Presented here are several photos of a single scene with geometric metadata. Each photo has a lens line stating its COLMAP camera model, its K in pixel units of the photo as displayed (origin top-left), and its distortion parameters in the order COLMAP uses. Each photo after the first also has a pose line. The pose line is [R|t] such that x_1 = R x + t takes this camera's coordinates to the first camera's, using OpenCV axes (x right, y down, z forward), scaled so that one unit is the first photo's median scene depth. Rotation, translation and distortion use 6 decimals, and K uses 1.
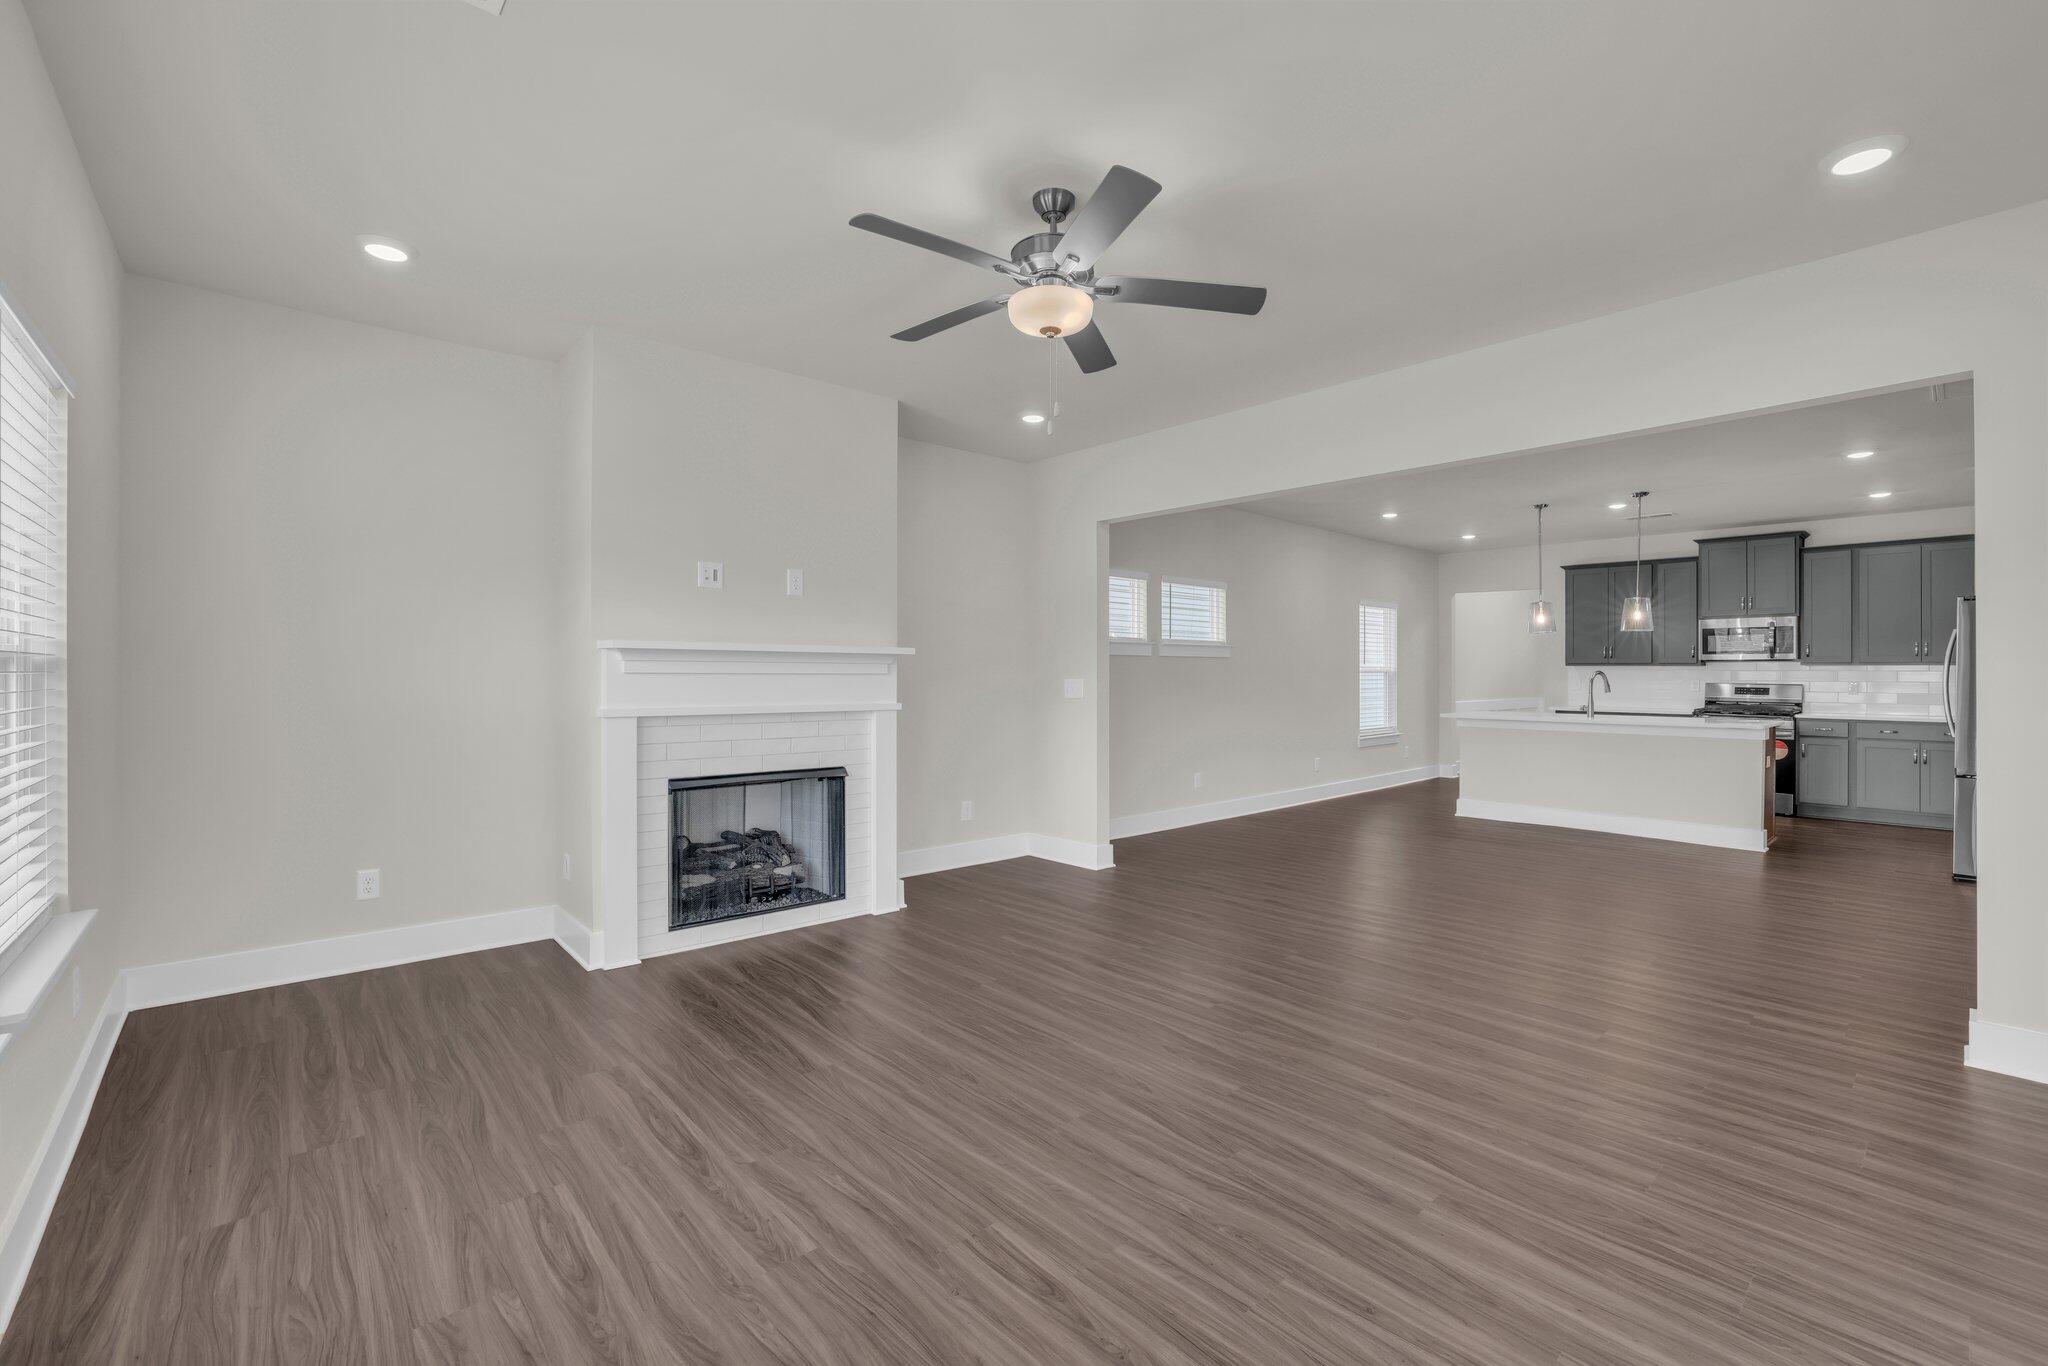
lens RADIAL K [[886.3, 0, 1022.9], [0, 886.3, 681.8], [0, 0, 1]] dist [-0.006451, -0.000351]
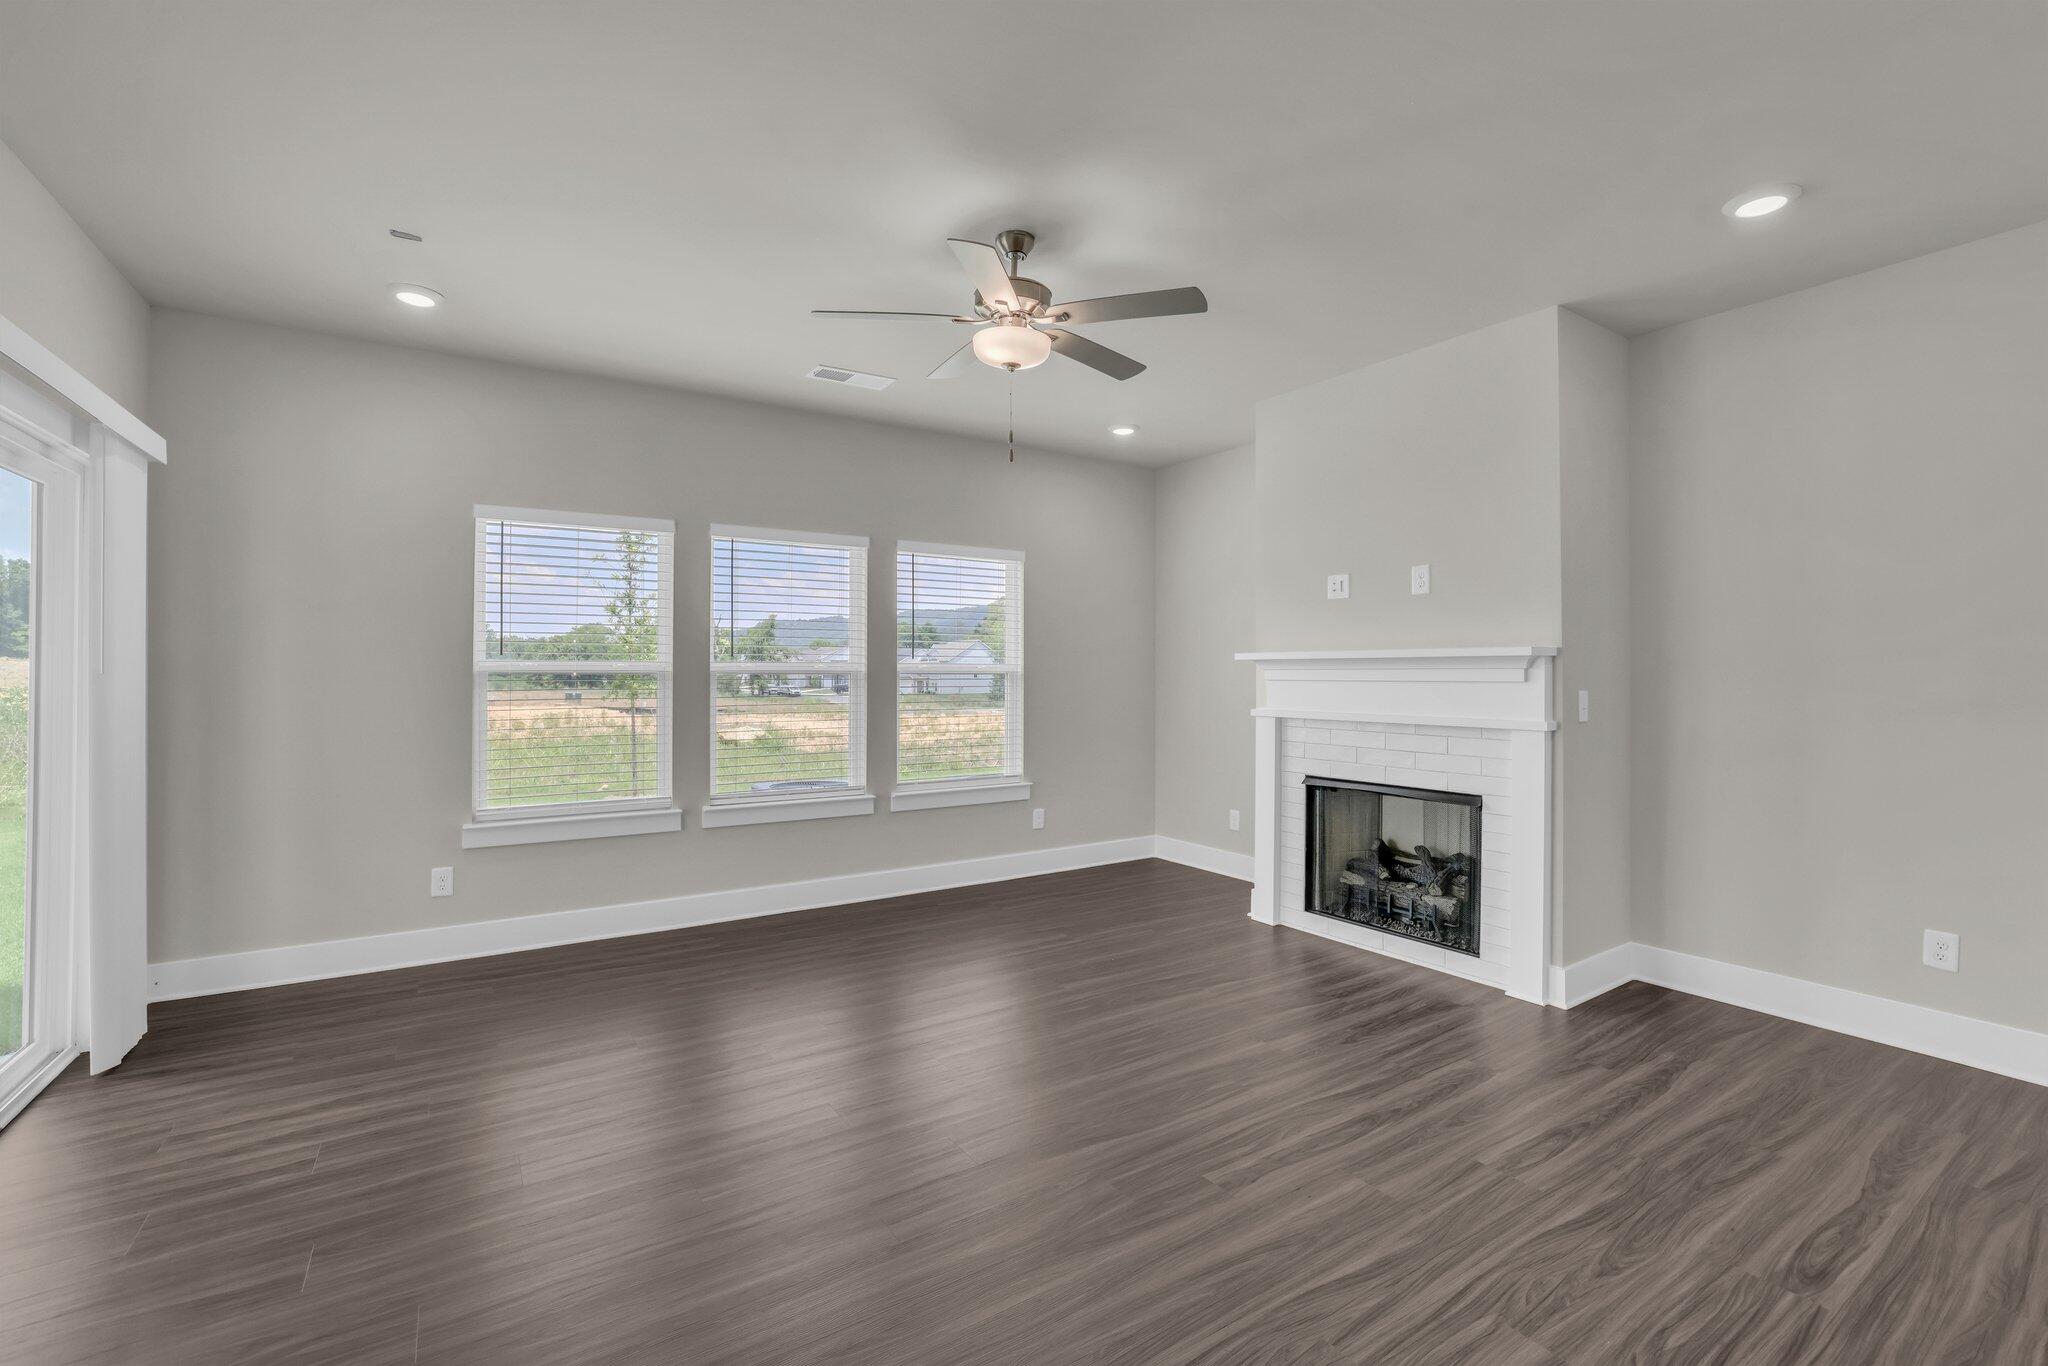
lens RADIAL K [[886.3, 0, 1029.2], [0, 886.3, 669.7], [0, 0, 1]] dist [-0.006451, -0.000351]
pose [[-0.148023, -0.009200, -0.988941, 0.715307], [-0.004034, 0.999954, -0.008698, -0.011532], [0.988976, 0.002702, -0.148053, 0.765581]]
